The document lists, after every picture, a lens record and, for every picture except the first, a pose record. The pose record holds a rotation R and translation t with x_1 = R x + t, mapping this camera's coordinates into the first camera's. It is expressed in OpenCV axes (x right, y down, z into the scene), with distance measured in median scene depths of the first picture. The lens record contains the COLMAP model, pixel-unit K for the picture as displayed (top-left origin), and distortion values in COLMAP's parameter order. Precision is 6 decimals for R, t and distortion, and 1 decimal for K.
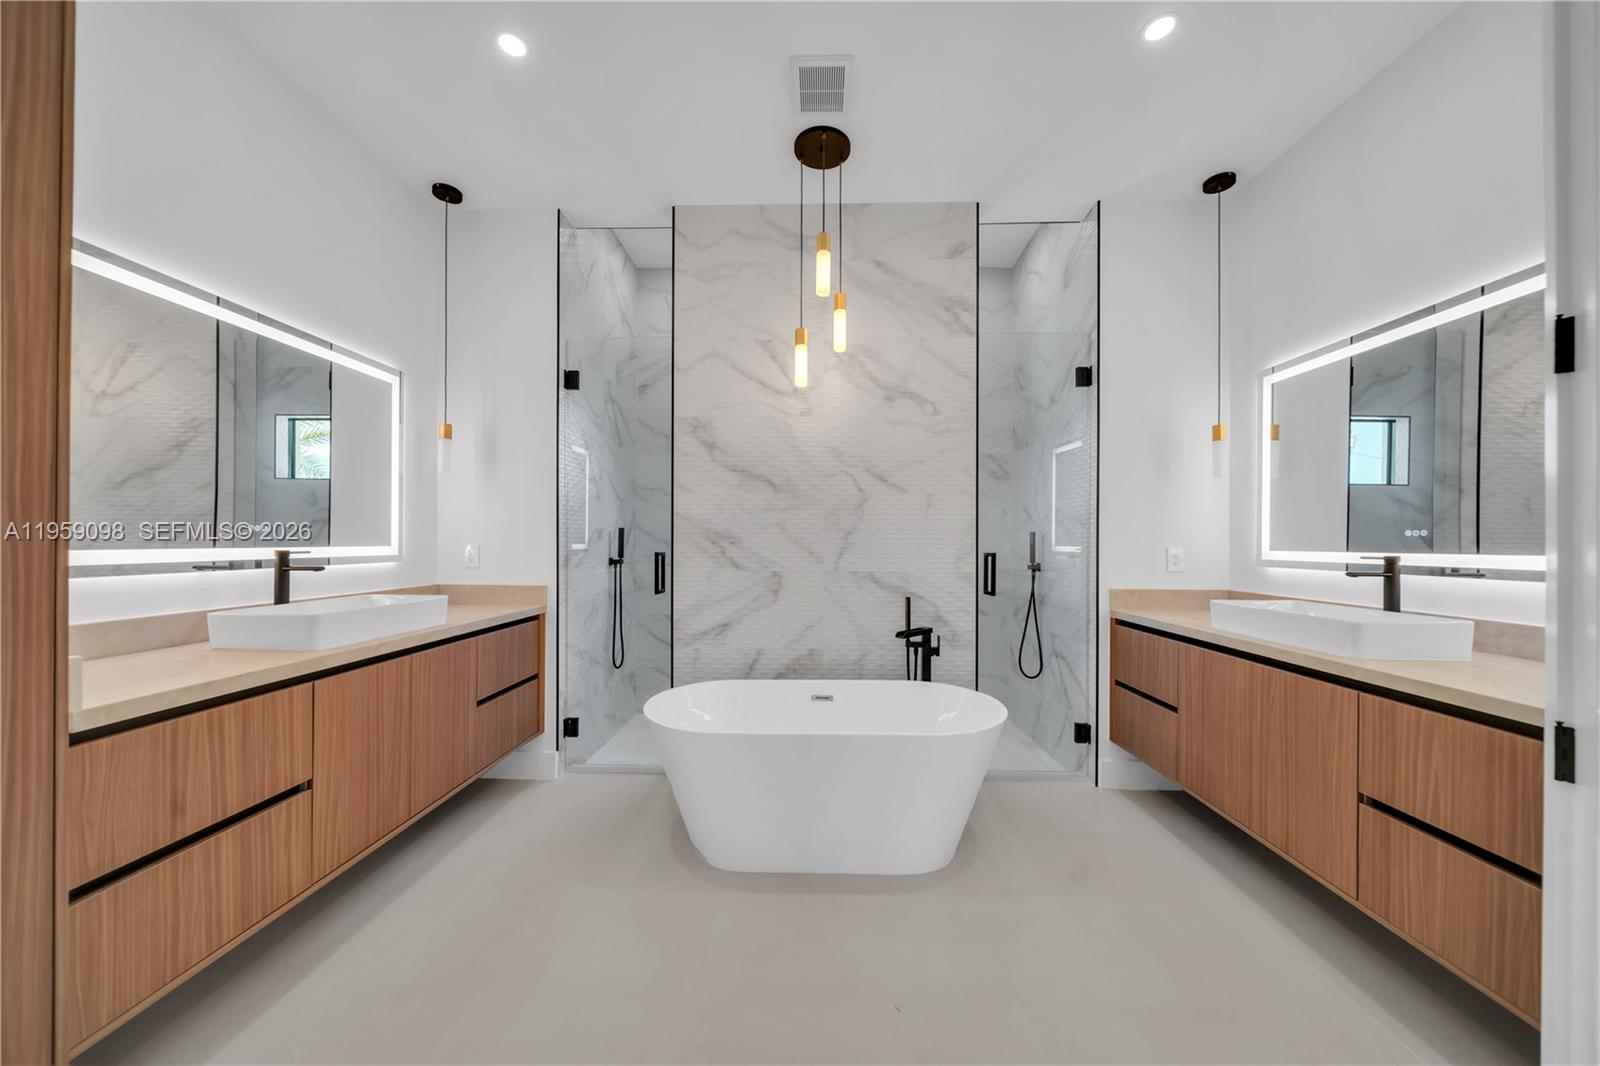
lens RADIAL K [[551.6, 0, 801.9], [0, 551.6, 539.3], [0, 0, 1]] dist [-0.002154, -0.000691]
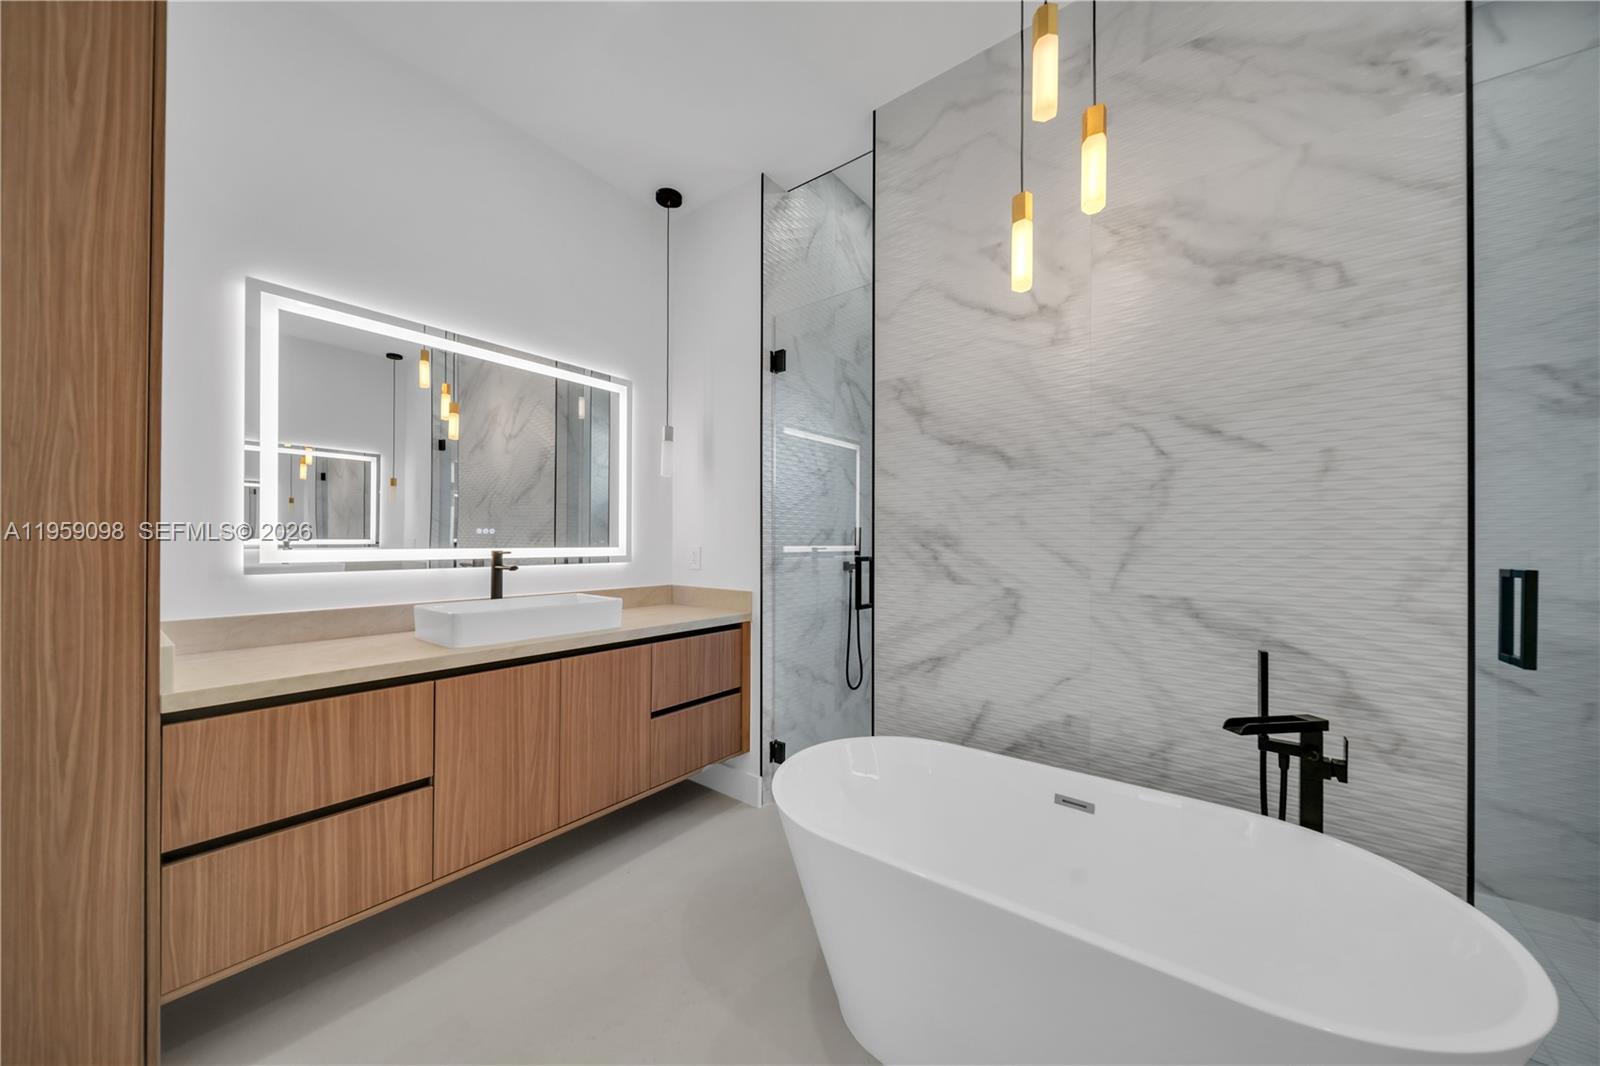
lens RADIAL K [[551.6, 0, 797.8], [0, 551.6, 540.7], [0, 0, 1]] dist [-0.002154, -0.000691]
pose [[0.806671, -0.002030, -0.590997, 0.142493], [0.001763, 0.999998, -0.001029, 0.001258], [0.590997, -0.000212, 0.806673, 0.323084]]
